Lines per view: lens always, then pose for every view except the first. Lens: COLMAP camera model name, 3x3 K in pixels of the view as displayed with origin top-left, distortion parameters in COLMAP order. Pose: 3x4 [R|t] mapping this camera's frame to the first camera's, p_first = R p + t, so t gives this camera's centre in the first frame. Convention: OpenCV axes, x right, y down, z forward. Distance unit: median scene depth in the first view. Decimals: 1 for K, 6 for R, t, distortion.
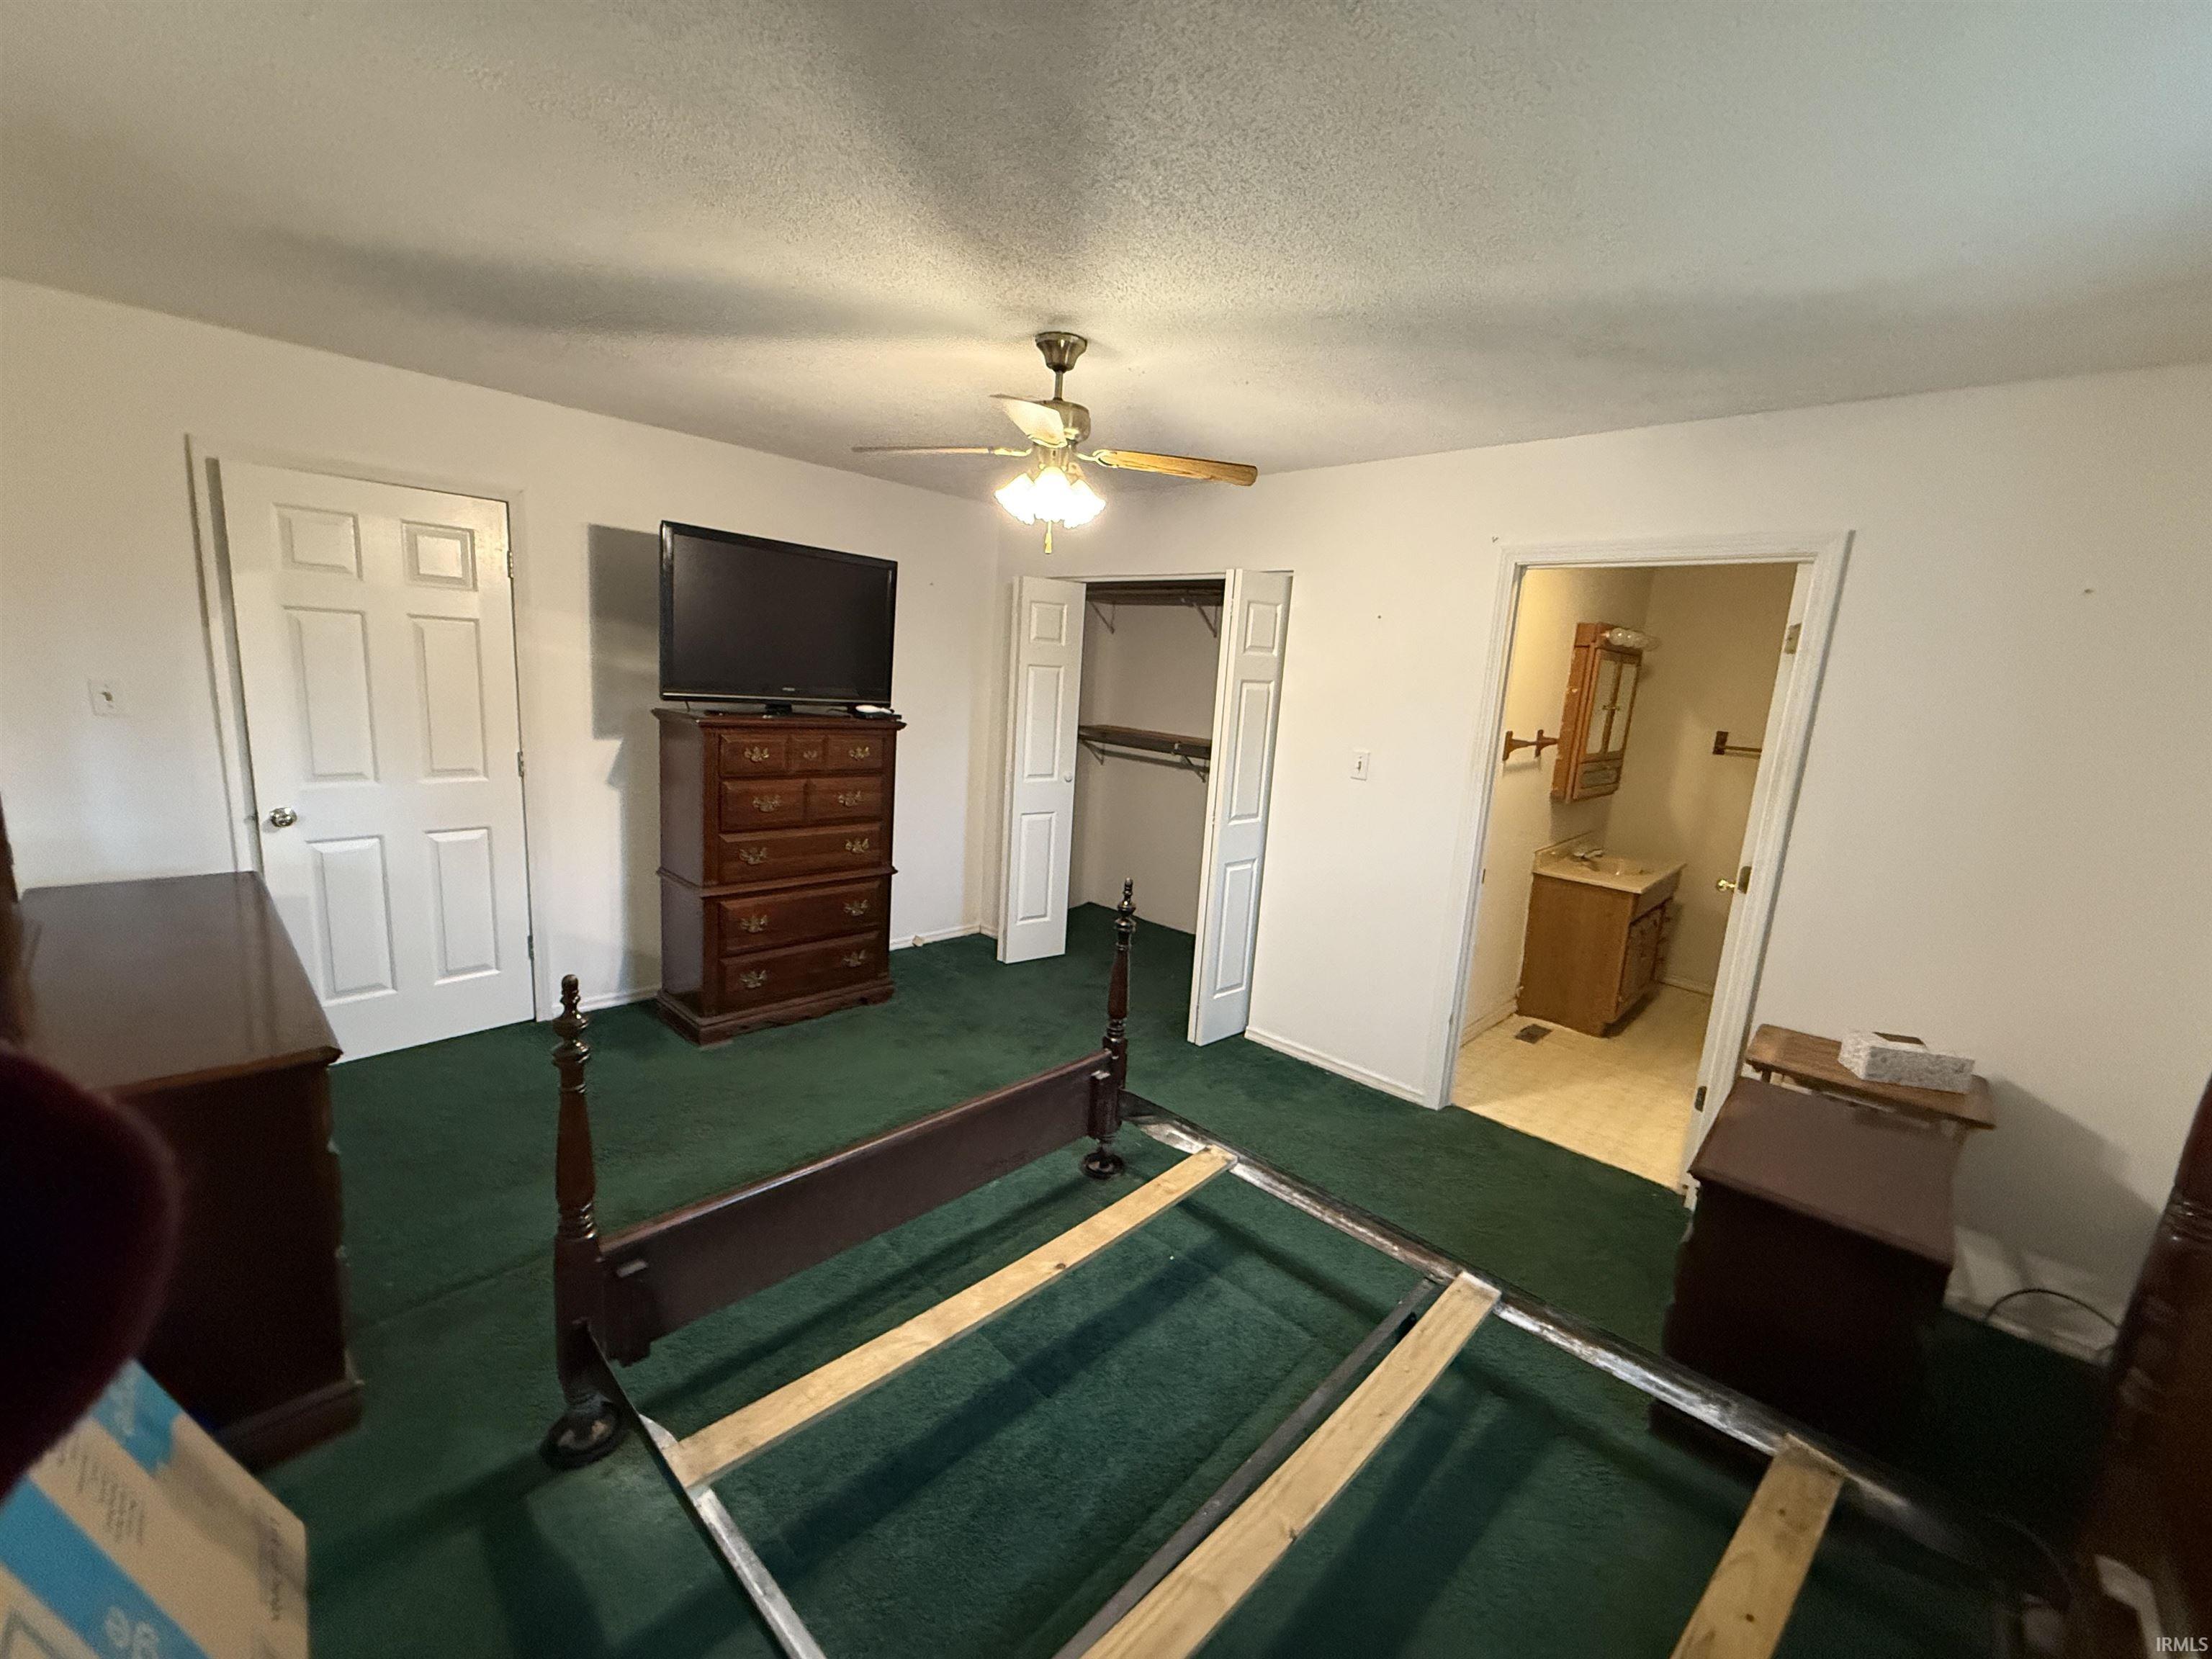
lens RADIAL K [[887.4, 0, 1102.6], [0, 887.4, 828.1], [0, 0, 1]] dist [0.000638, 0.000817]
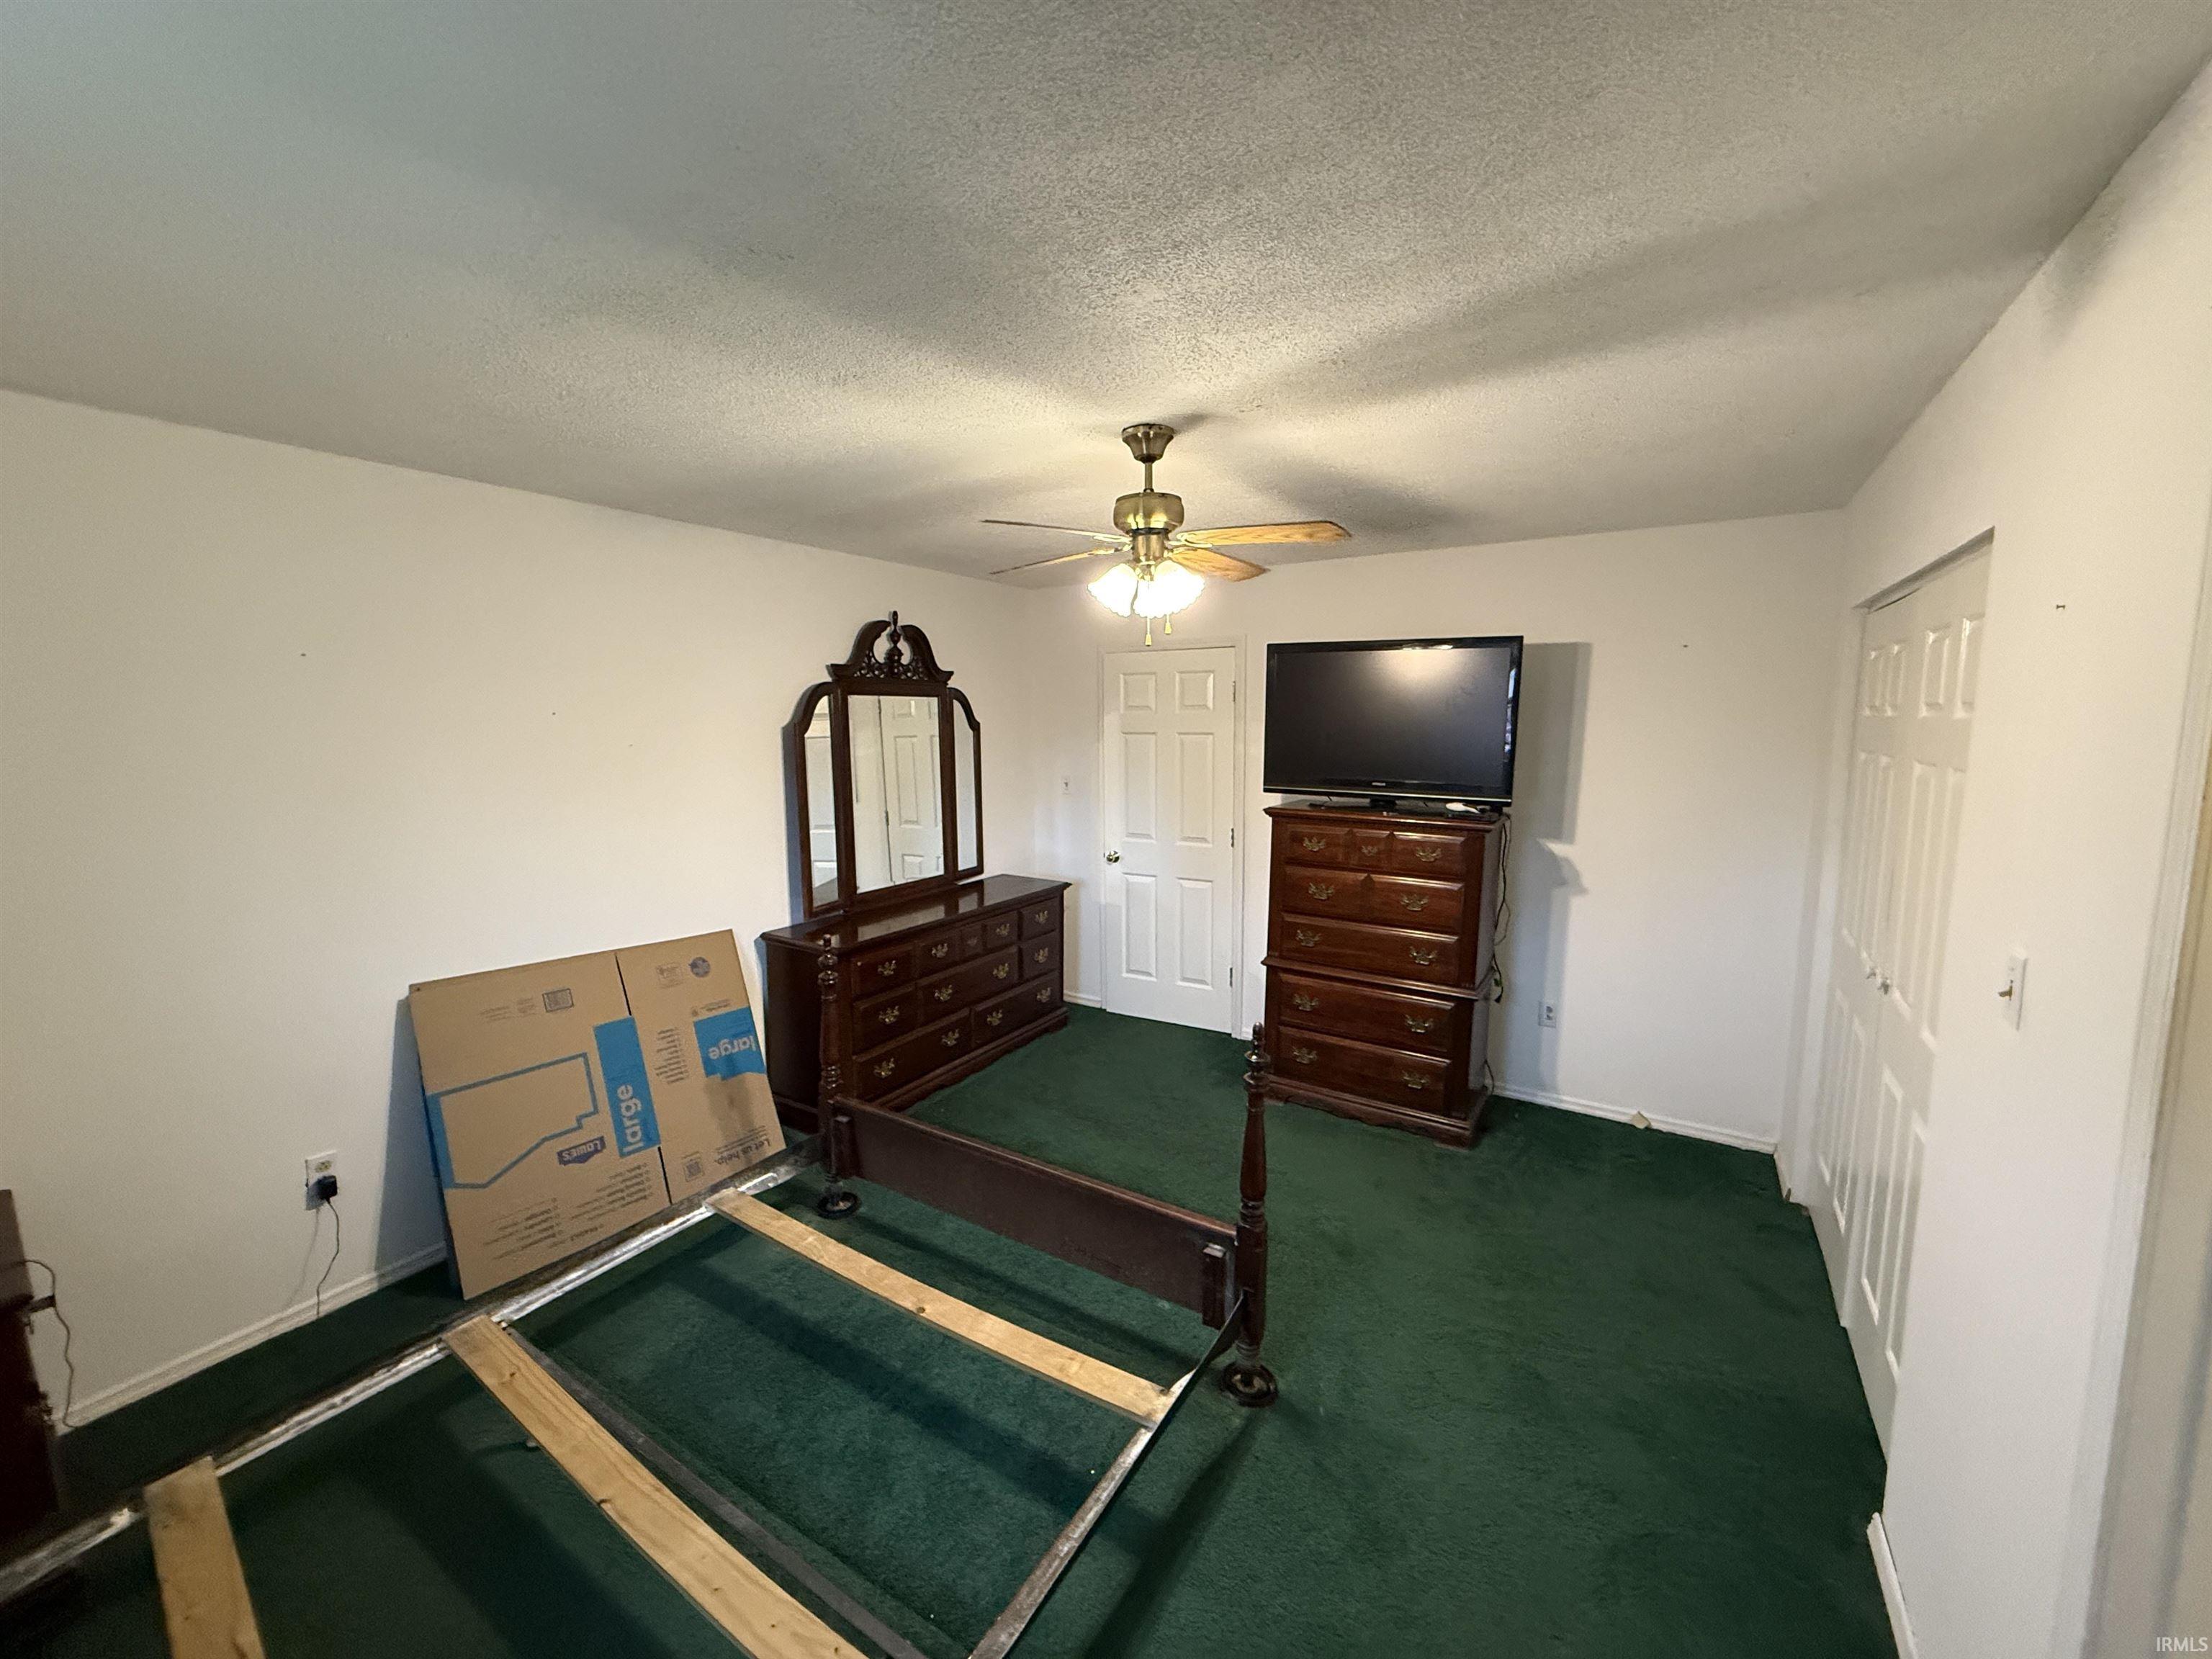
lens RADIAL K [[887.4, 0, 1101.5], [0, 887.4, 833.2], [0, 0, 1]] dist [0.000638, 0.000817]
pose [[0.192223, 0.061572, -0.979418, 0.605054], [-0.161533, 0.986402, 0.030309, -0.087383], [0.967966, 0.152383, 0.199555, 0.539034]]
